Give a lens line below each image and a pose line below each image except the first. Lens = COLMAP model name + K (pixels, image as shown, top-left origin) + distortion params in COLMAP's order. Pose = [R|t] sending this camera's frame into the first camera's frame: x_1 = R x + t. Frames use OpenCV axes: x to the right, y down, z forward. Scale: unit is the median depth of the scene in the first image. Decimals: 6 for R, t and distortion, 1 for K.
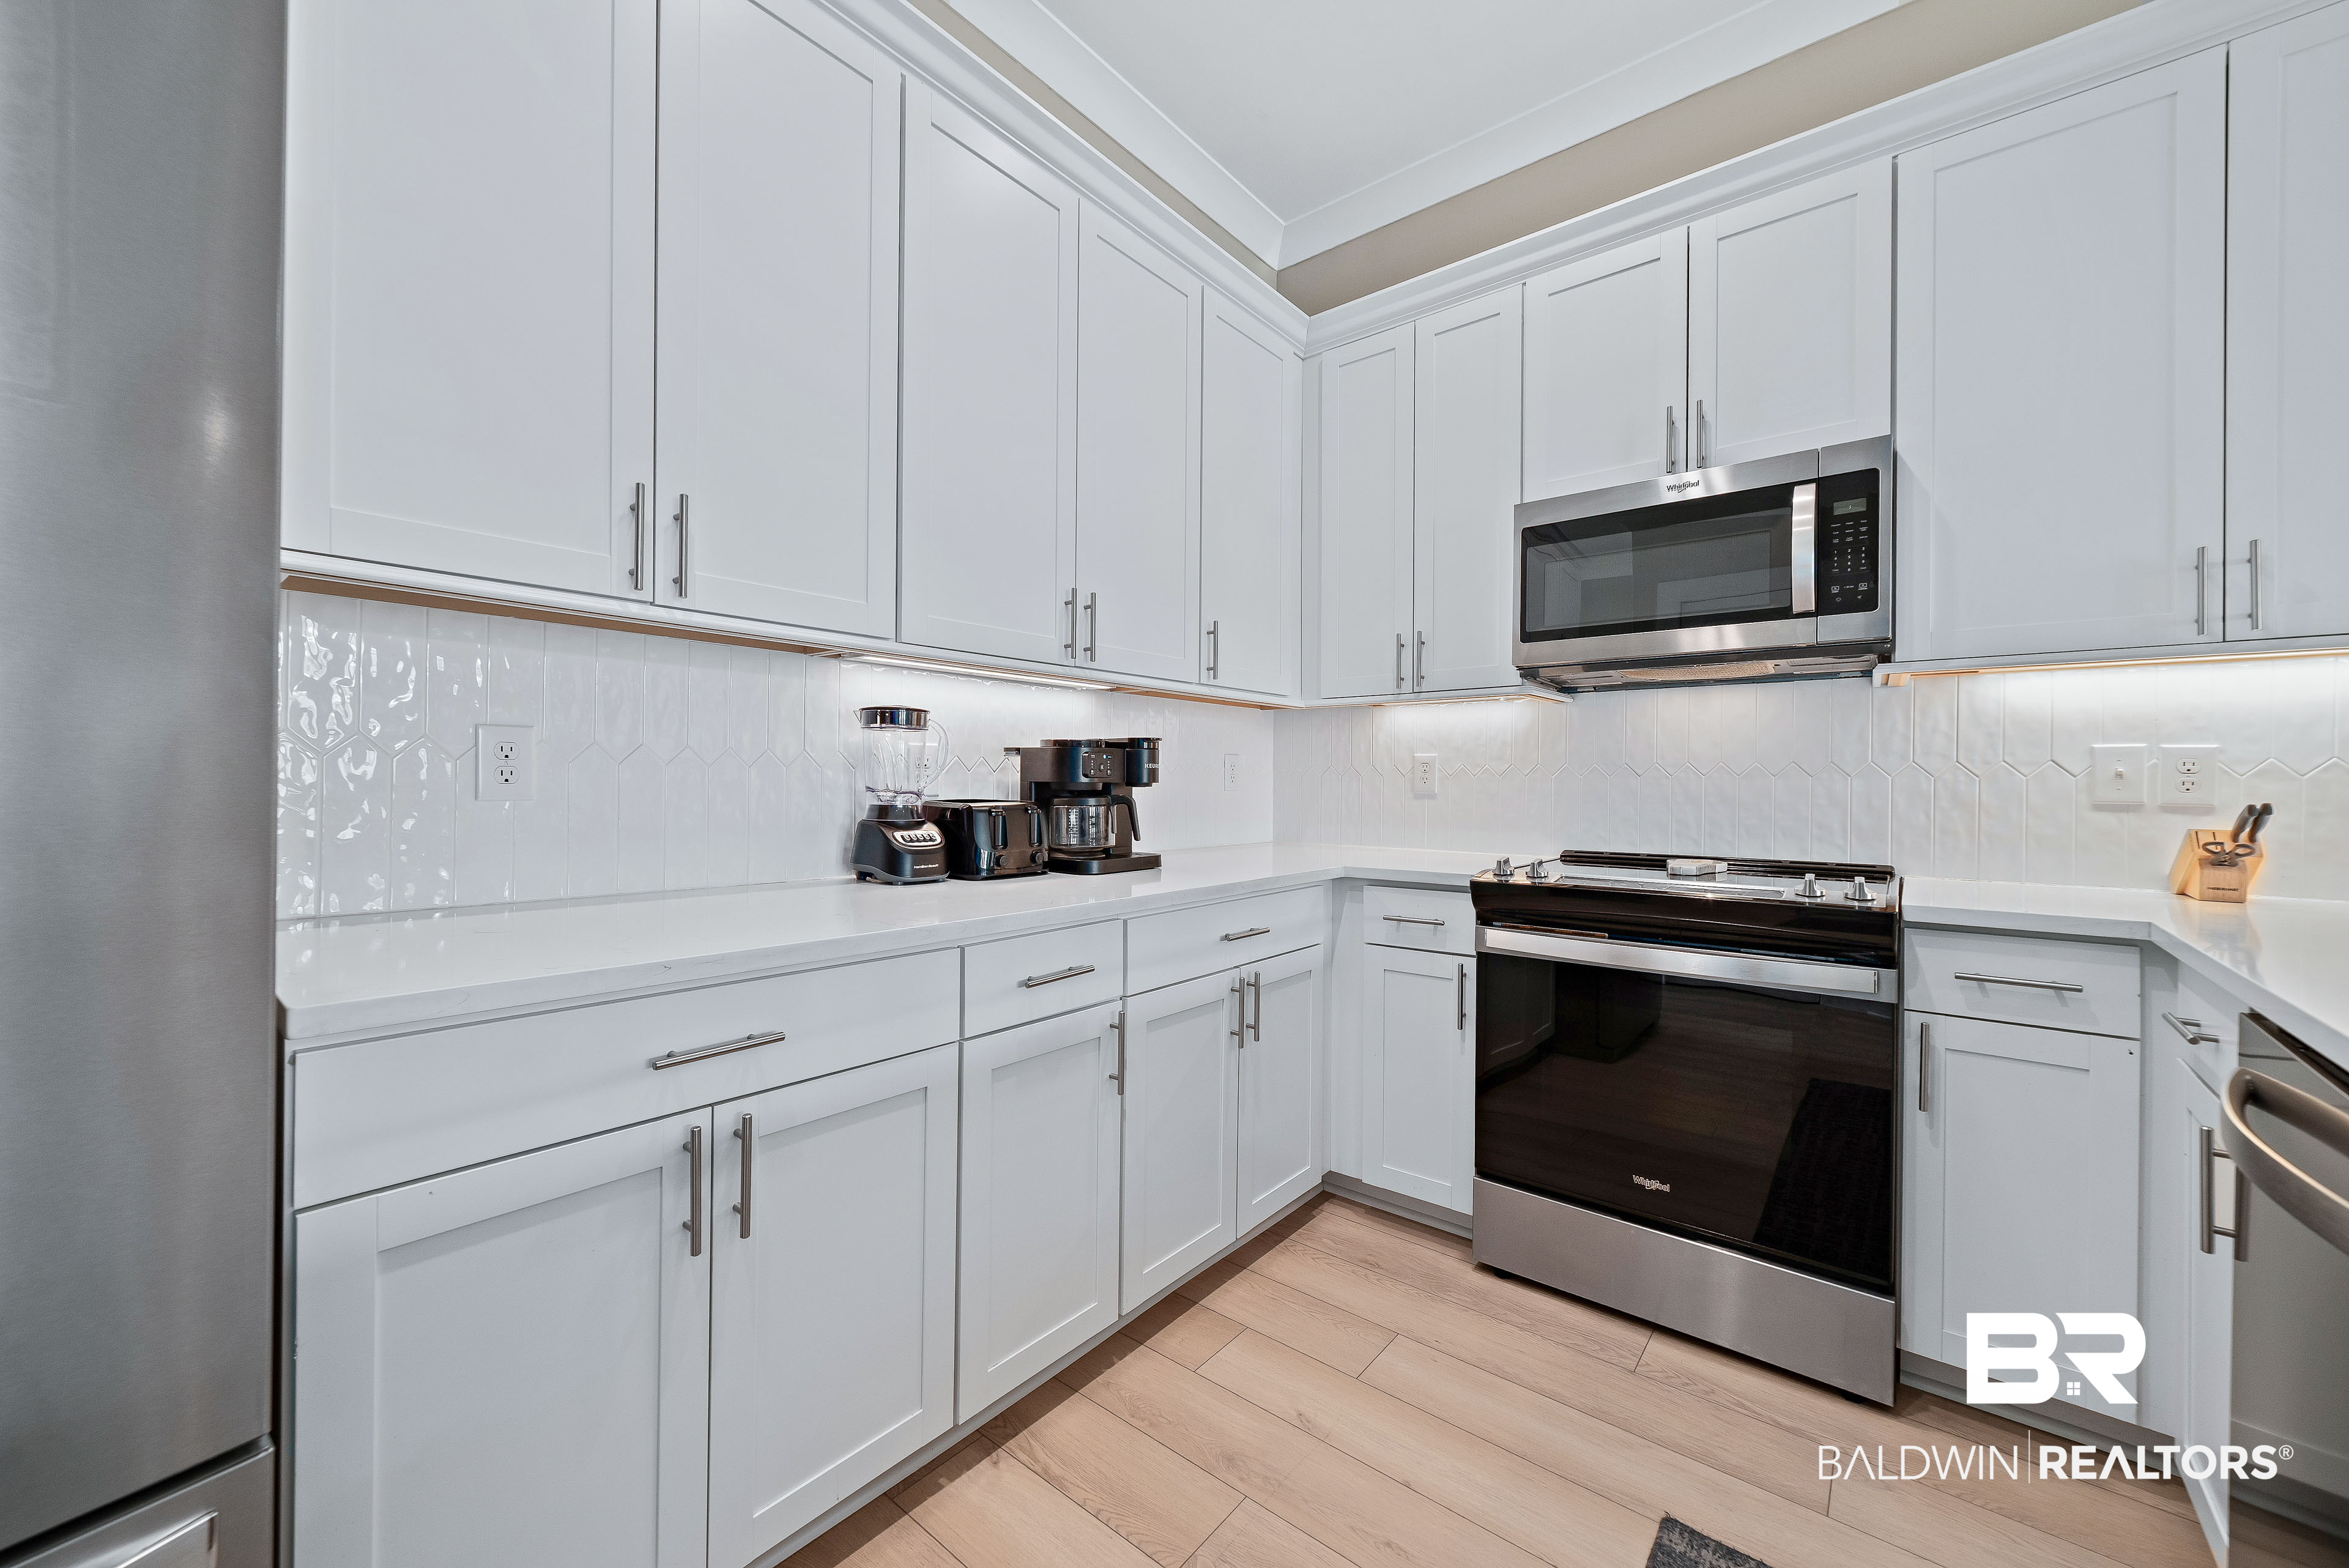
lens RADIAL K [[893.6, 0, 1162.2], [0, 893.6, 786.1], [0, 0, 1]] dist [-0.000421, -0.000124]
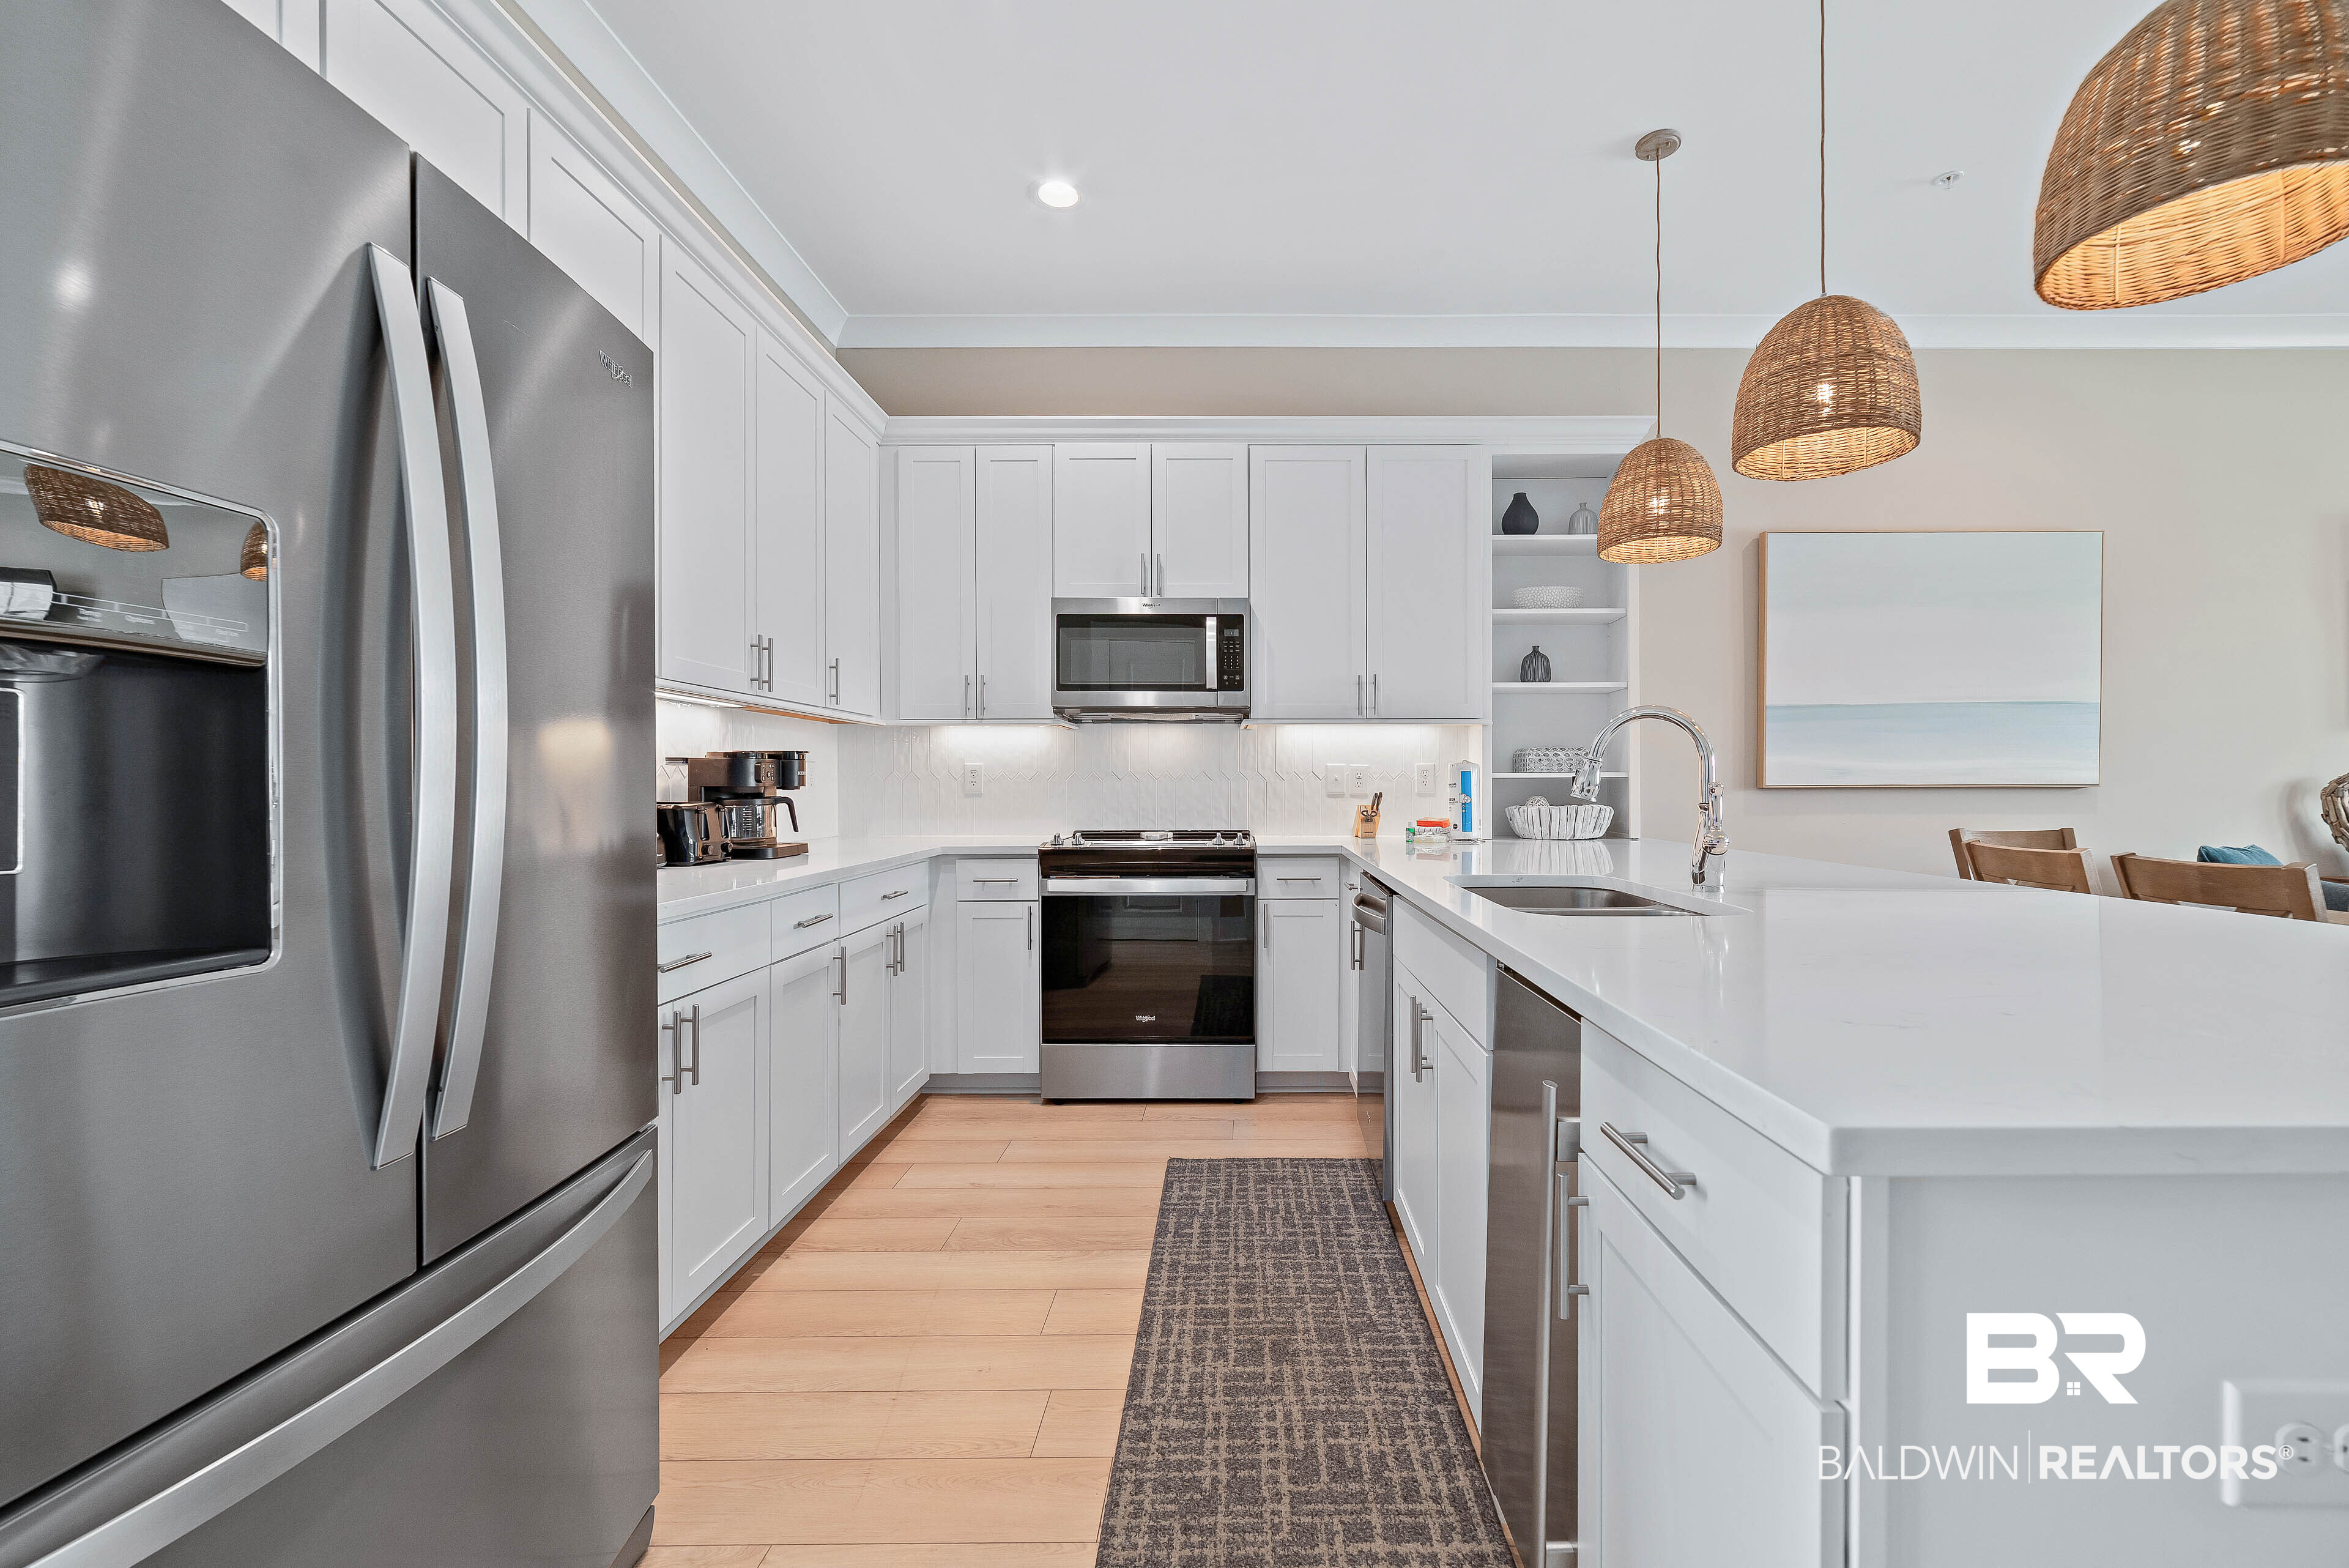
lens RADIAL K [[970.2, 0, 1238.8], [0, 970.2, 789.7], [0, 0, 1]] dist [0.000178, 0.000223]
pose [[0.767466, -0.009336, 0.641022, -0.444768], [0.008444, 0.999954, 0.004453, -0.000206], [-0.641034, 0.001995, 0.767510, -0.480650]]
